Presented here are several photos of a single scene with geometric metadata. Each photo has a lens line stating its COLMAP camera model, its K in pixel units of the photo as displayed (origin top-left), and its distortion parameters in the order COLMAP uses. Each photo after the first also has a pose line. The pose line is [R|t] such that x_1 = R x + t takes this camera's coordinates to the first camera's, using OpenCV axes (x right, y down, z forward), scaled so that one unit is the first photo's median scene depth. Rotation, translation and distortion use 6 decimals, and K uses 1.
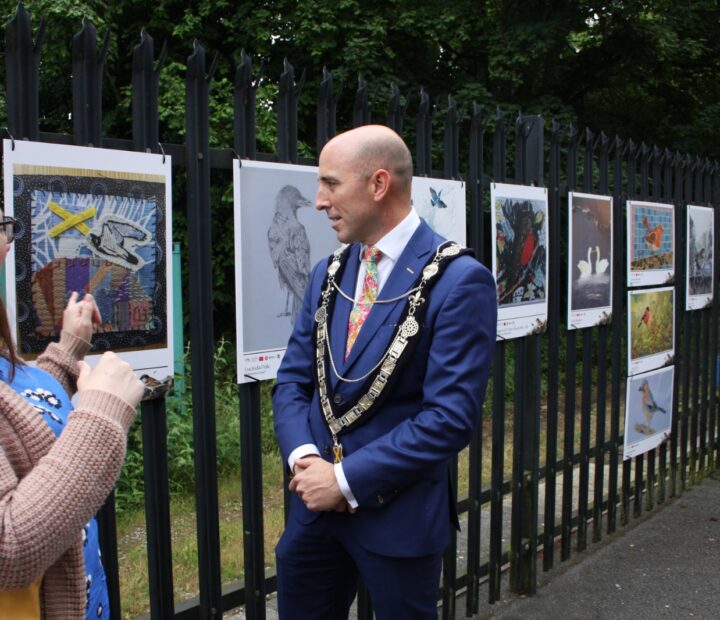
lens RADIAL K [[831.4, 0, 360.0], [0, 831.4, 310.0], [0, 0, 1]] dist [-0.103650, 0.003070]
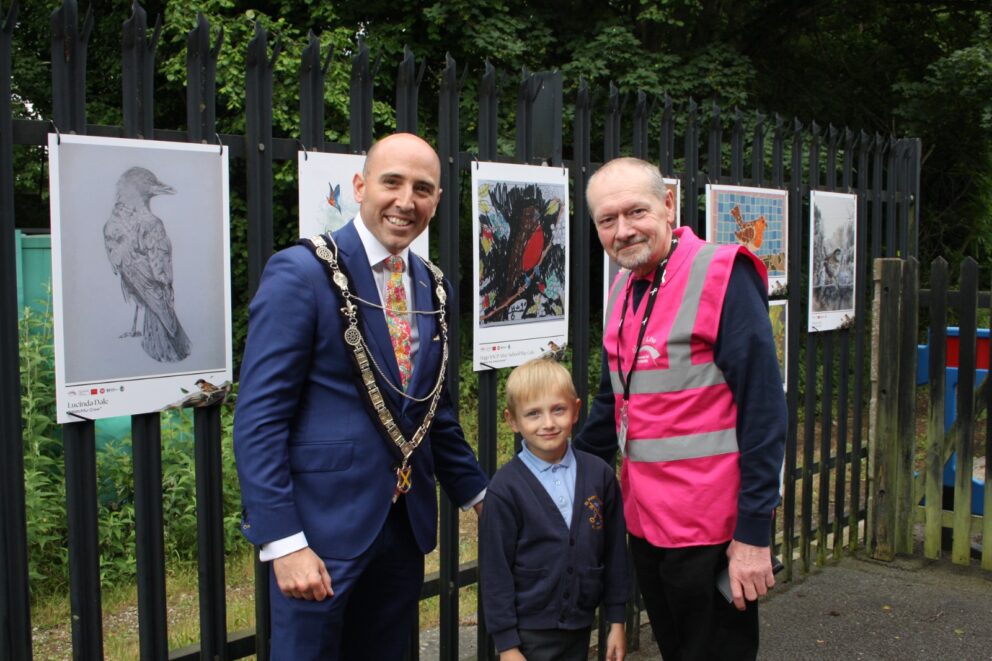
lens RADIAL K [[1096.8, 0, 496.0], [0, 1096.8, 330.5], [0, 0, 1]] dist [-0.114129, 0.038724]
pose [[0.999666, 0.009985, -0.023838, 0.188847], [-0.009836, 0.999932, 0.006331, -0.005627], [0.023900, -0.006095, 0.999696, 0.002146]]
